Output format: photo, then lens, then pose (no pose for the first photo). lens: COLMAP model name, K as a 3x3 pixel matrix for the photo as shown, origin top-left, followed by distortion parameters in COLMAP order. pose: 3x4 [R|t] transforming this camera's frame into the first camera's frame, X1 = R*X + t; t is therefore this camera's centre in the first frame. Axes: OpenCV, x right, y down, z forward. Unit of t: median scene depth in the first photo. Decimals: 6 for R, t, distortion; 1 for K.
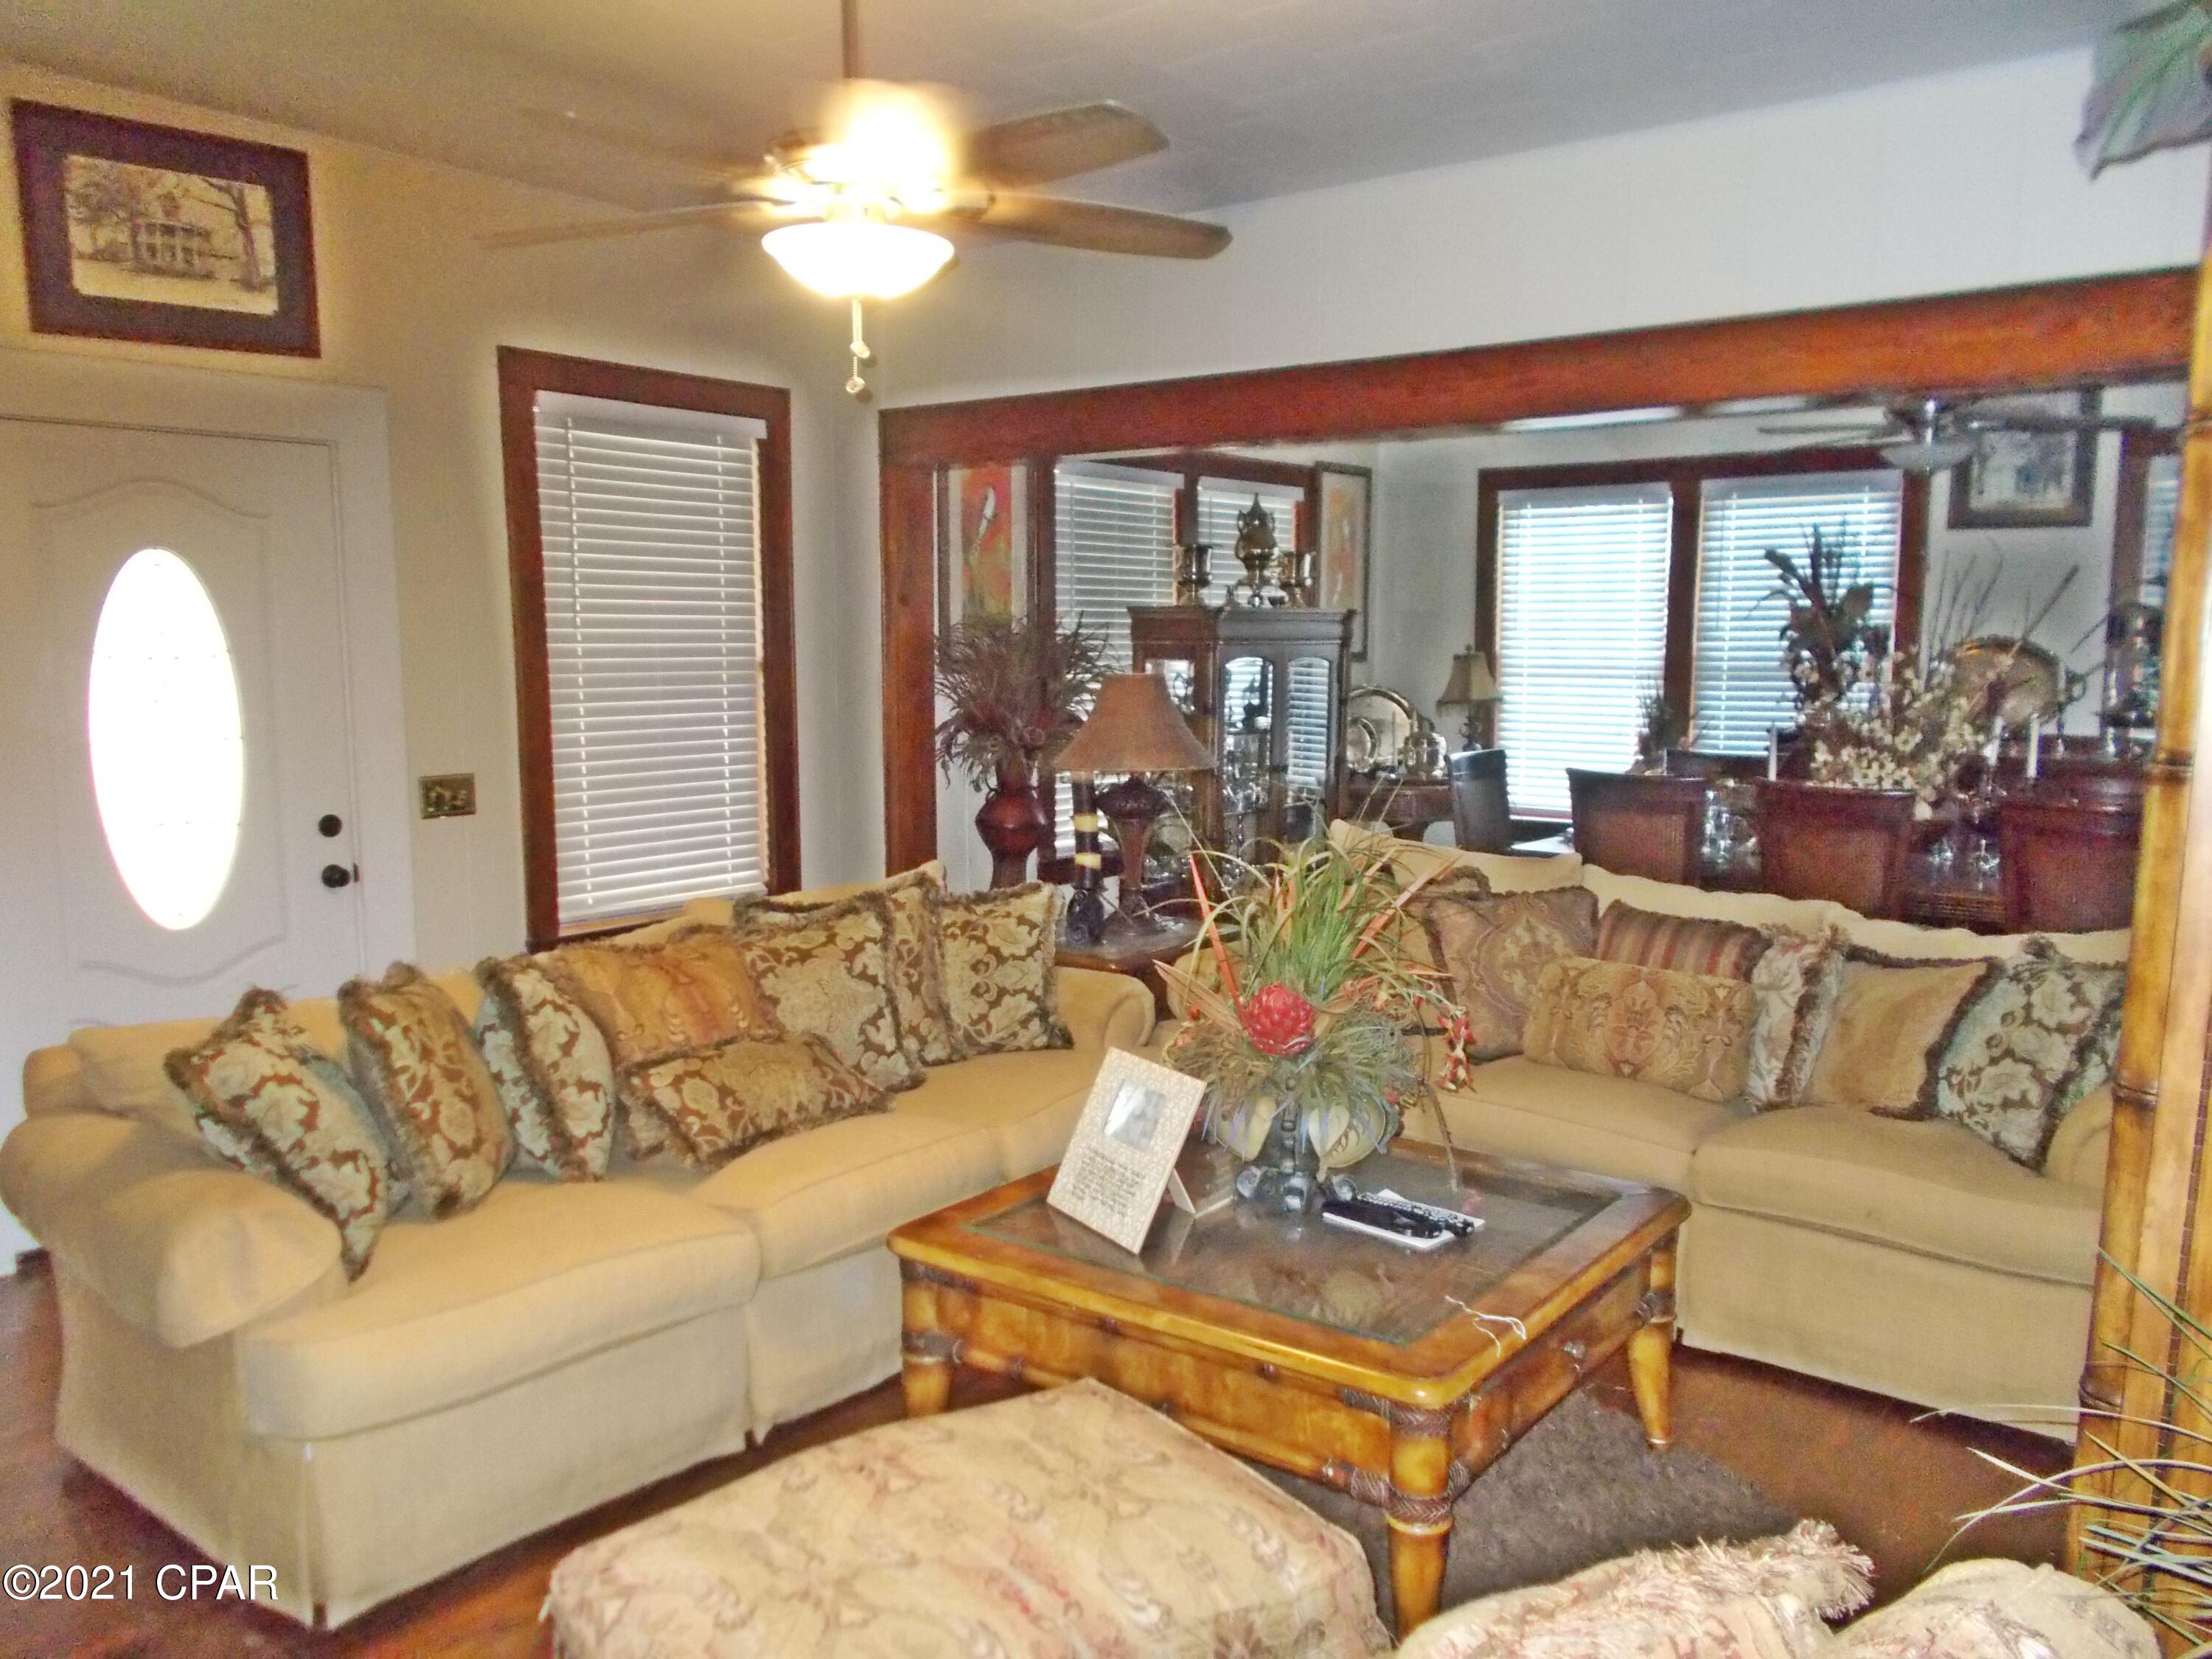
lens RADIAL K [[1674.3, 0, 1107.2], [0, 1674.3, 834.8], [0, 0, 1]] dist [-0.003293, -0.000457]
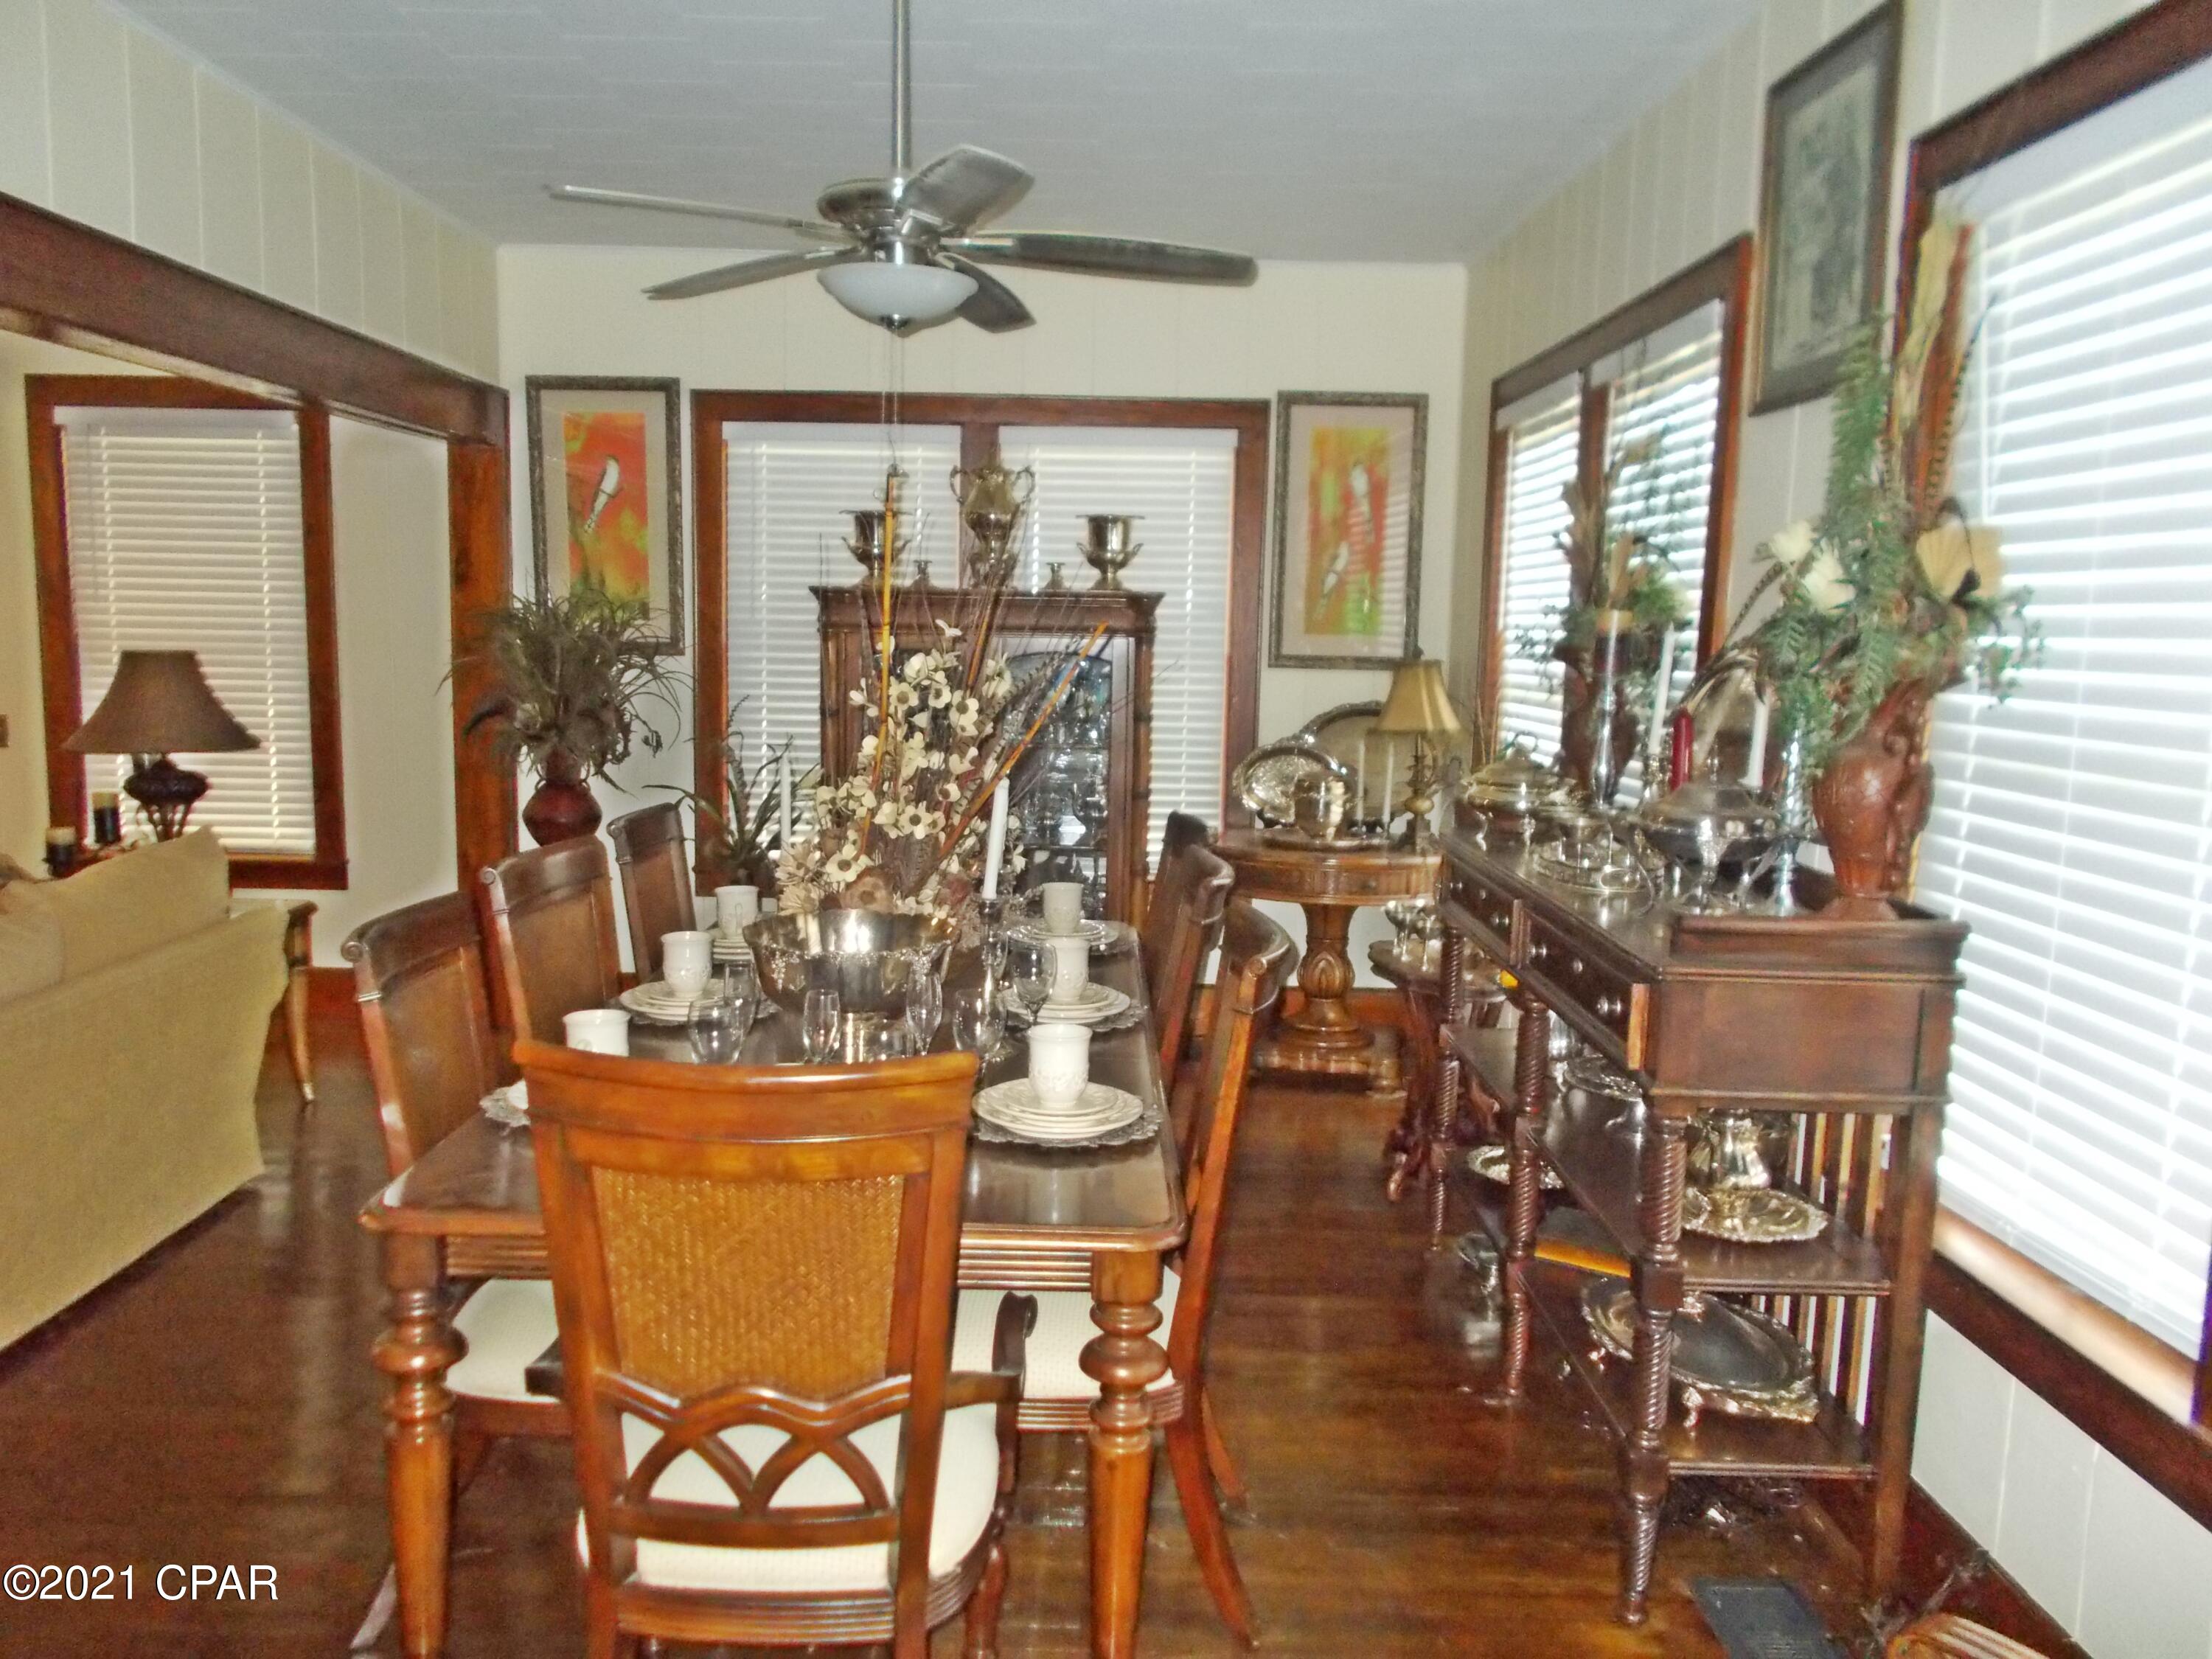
lens RADIAL K [[1674.3, 0, 1106.2], [0, 1674.3, 832.6], [0, 0, 1]] dist [-0.003293, -0.000457]
pose [[0.632476, 0.111425, -0.766523, 0.943583], [-0.109757, 0.992506, 0.053712, -0.091382], [0.766764, 0.050160, 0.639966, 0.702182]]
